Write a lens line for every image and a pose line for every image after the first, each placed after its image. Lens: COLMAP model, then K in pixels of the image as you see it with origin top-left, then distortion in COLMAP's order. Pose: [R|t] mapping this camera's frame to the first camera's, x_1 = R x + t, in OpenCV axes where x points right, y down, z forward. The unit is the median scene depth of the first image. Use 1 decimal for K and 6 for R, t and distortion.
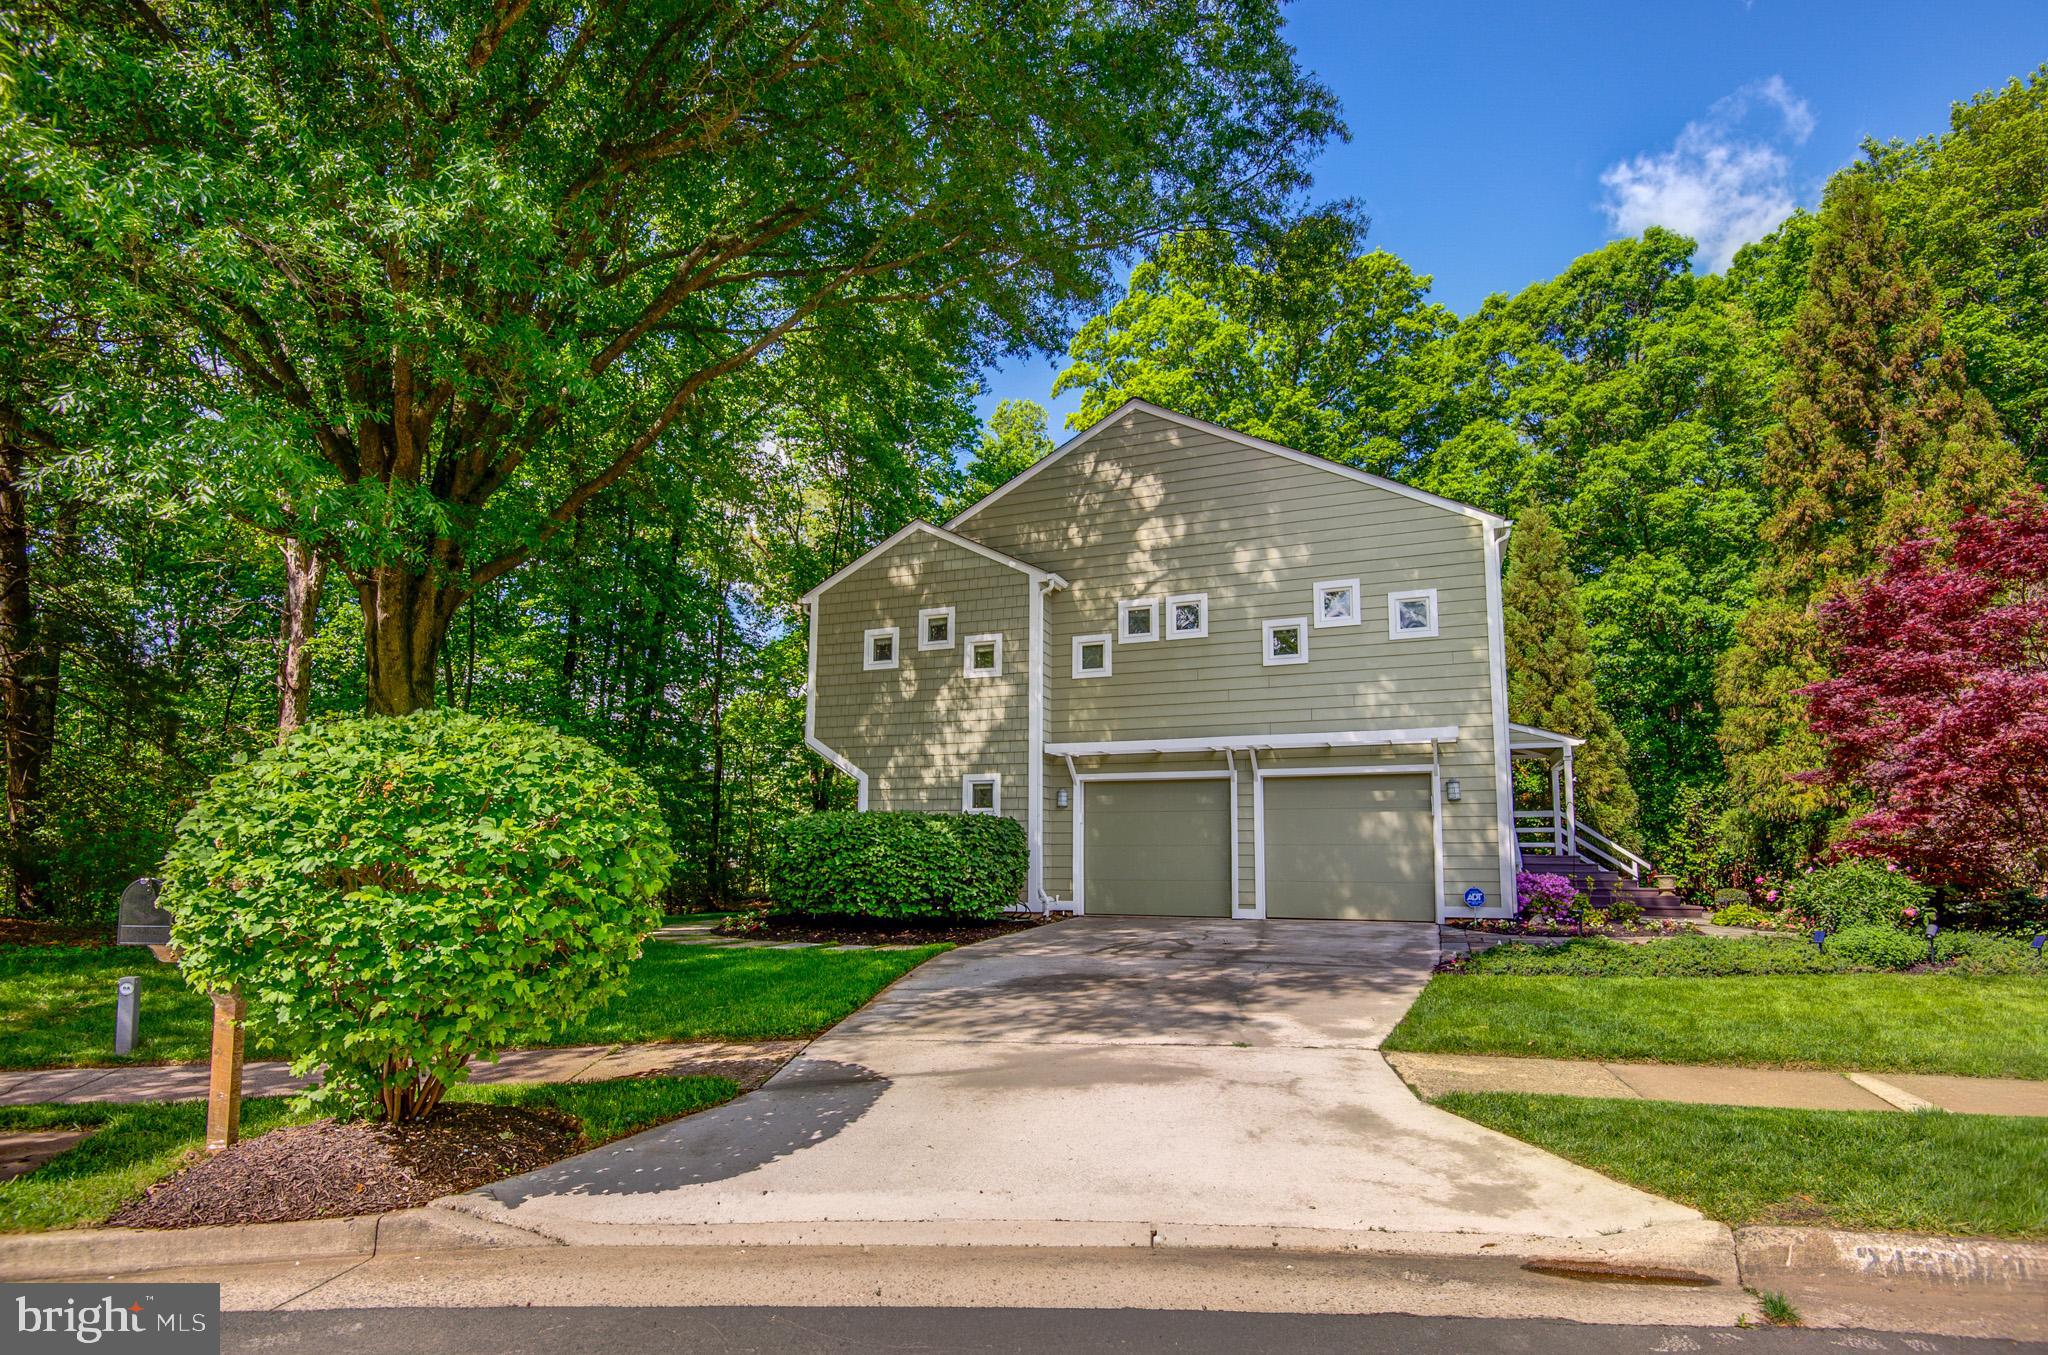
lens RADIAL K [[1009.9, 0, 1061.1], [0, 1009.9, 755.1], [0, 0, 1]] dist [-0.015855, -0.017417]
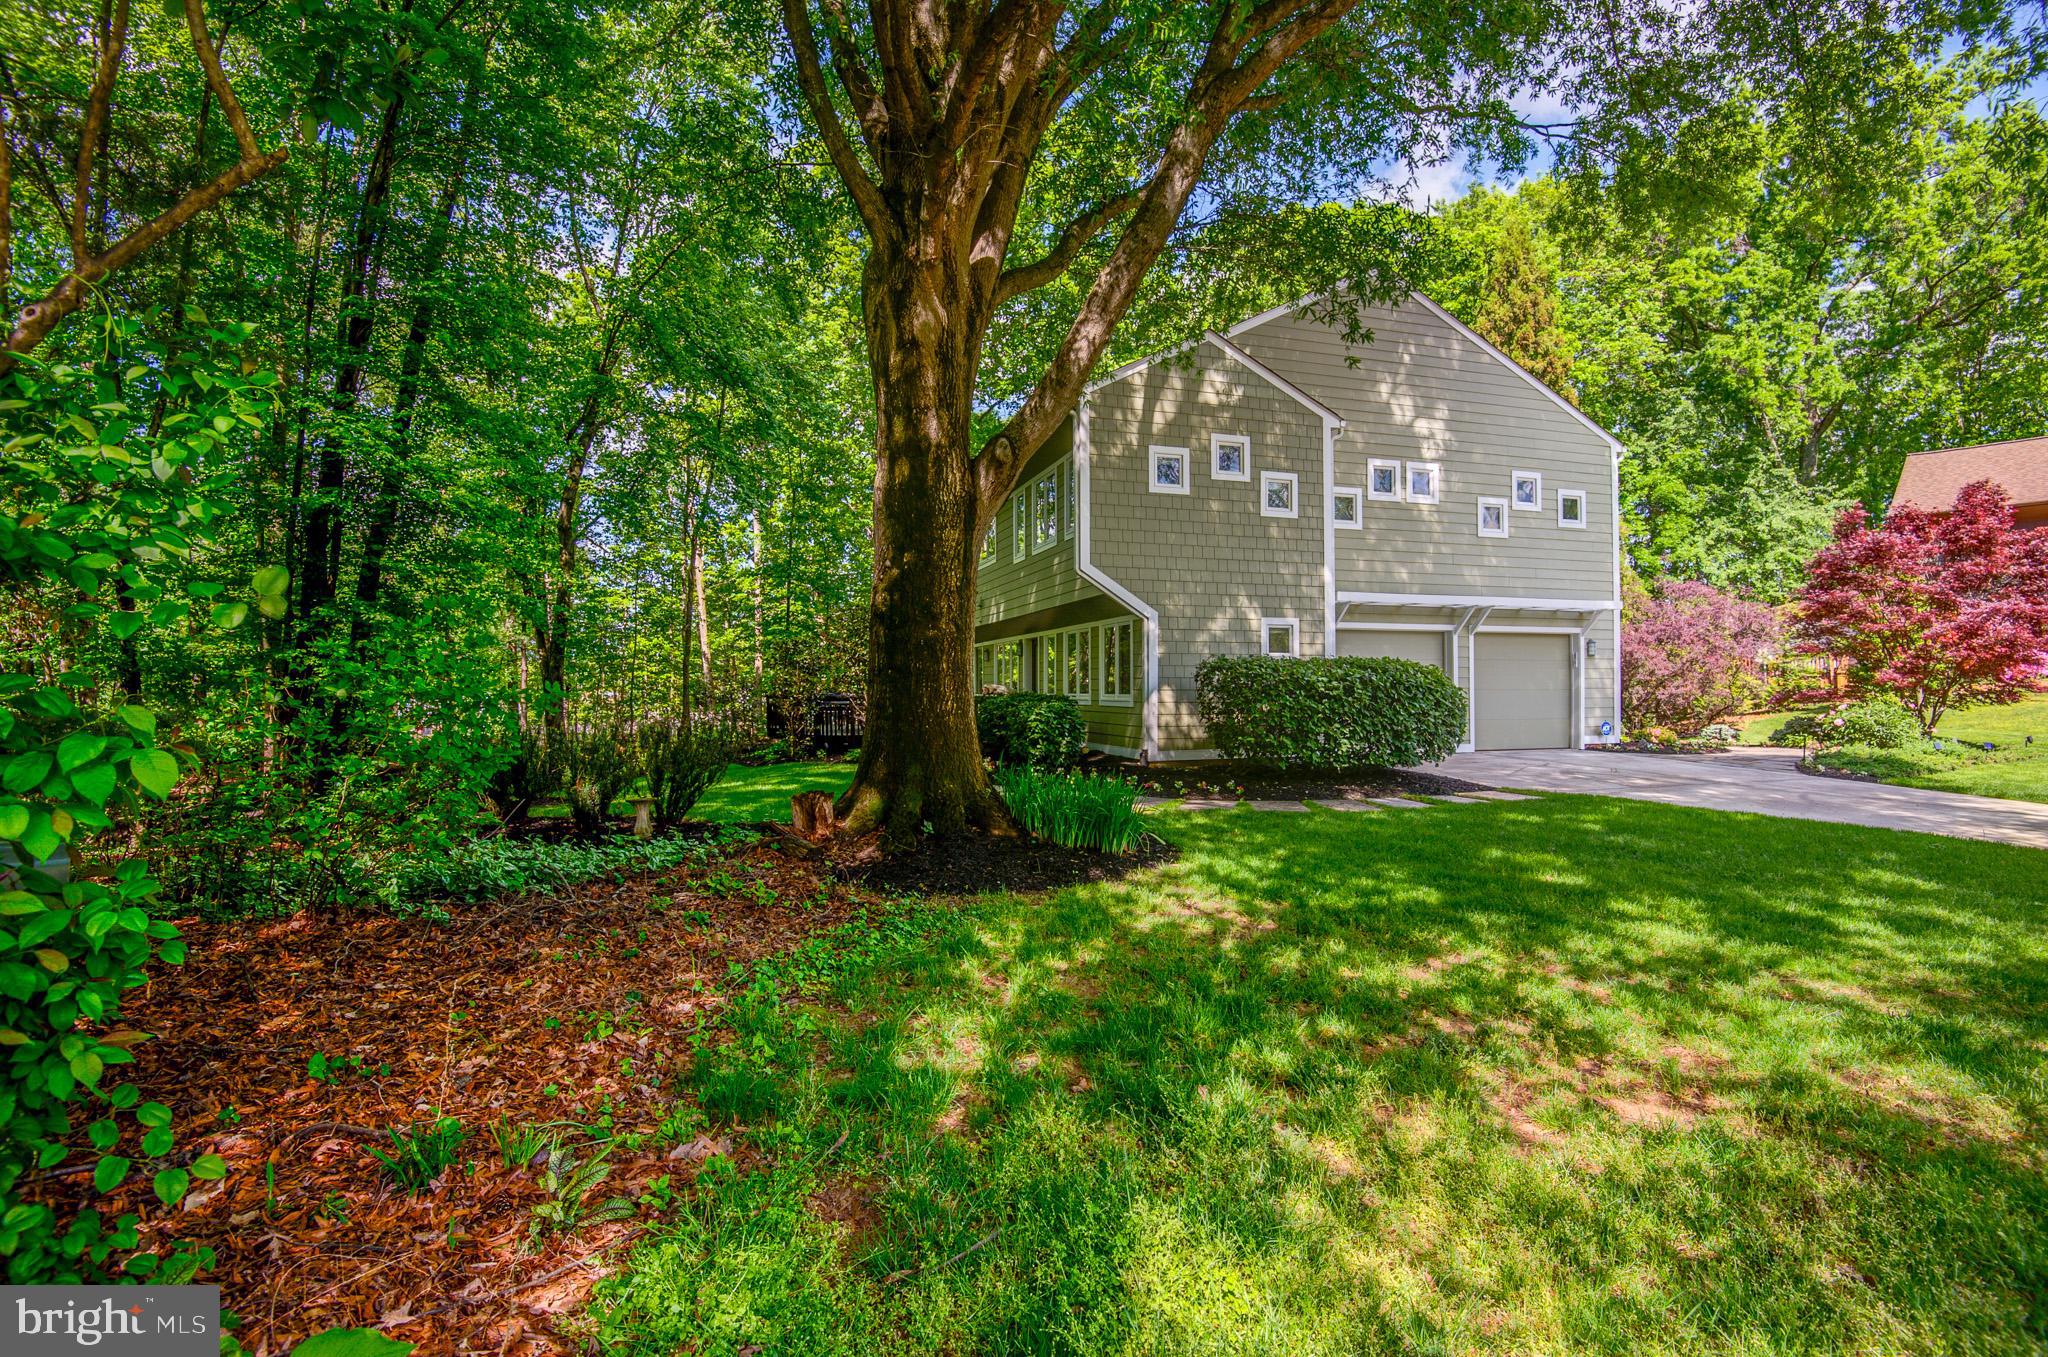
lens RADIAL K [[983.7, 0, 1049.9], [0, 983.7, 689.1], [0, 0, 1]] dist [-0.015402, -0.000244]
pose [[0.766271, -0.002629, 0.642512, -0.856208], [-0.059231, 0.995444, 0.074713, 0.029661], [-0.639781, -0.095307, 0.762625, 0.412454]]
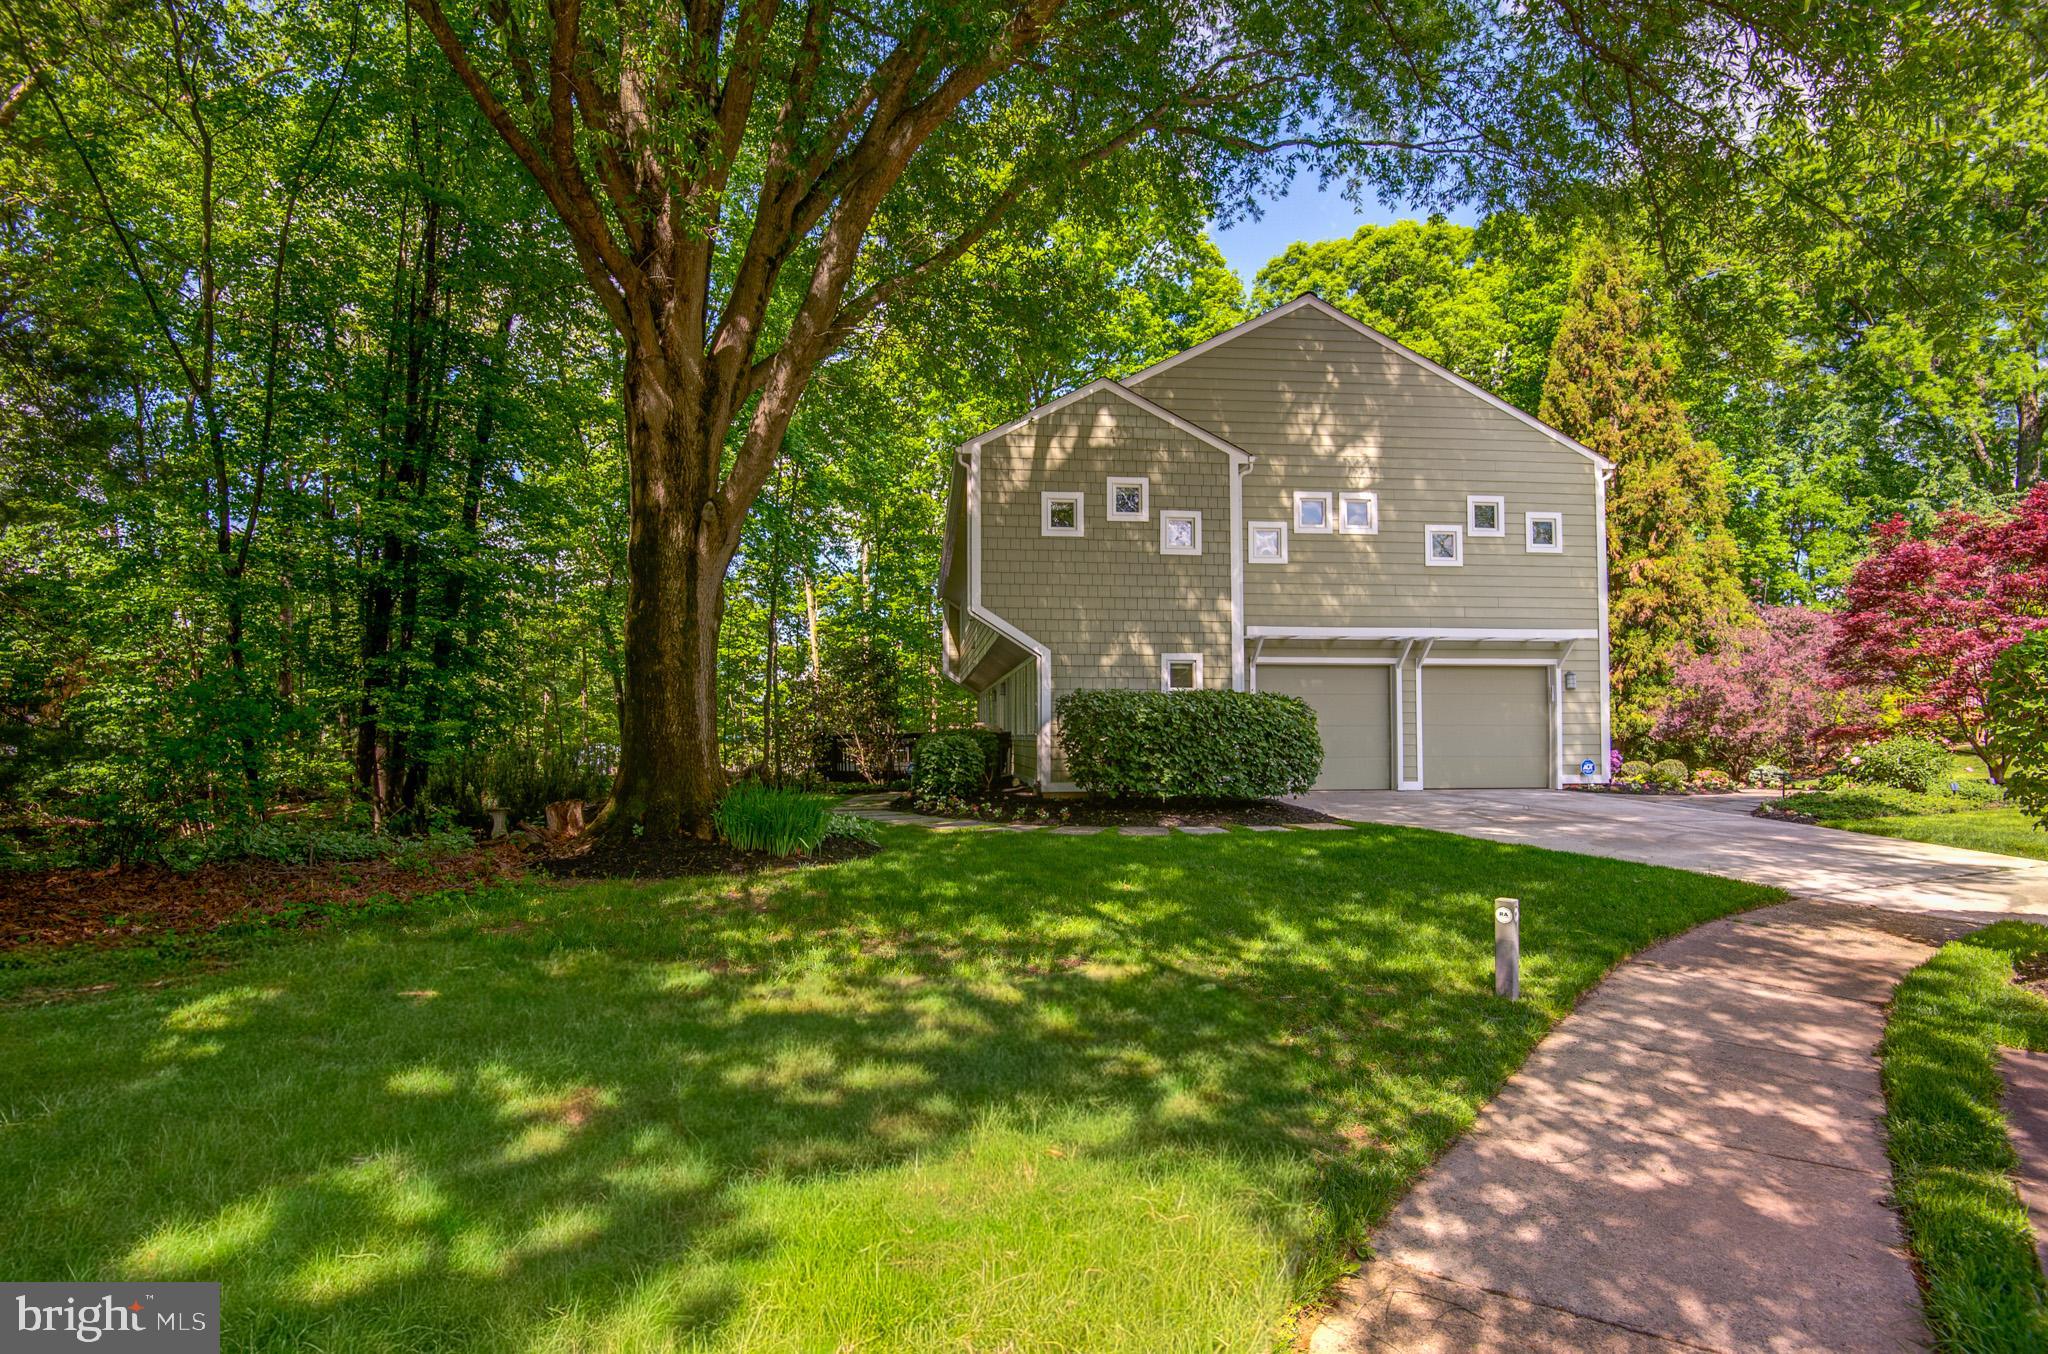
lens RADIAL K [[994.6, 0, 1031.9], [0, 994.6, 721.9], [0, 0, 1]] dist [-0.003467, -0.020976]
pose [[0.889058, 0.004757, 0.457770, -0.654793], [-0.042111, 0.996556, 0.071429, 0.022434], [-0.455854, -0.082781, 0.886197, 0.195957]]
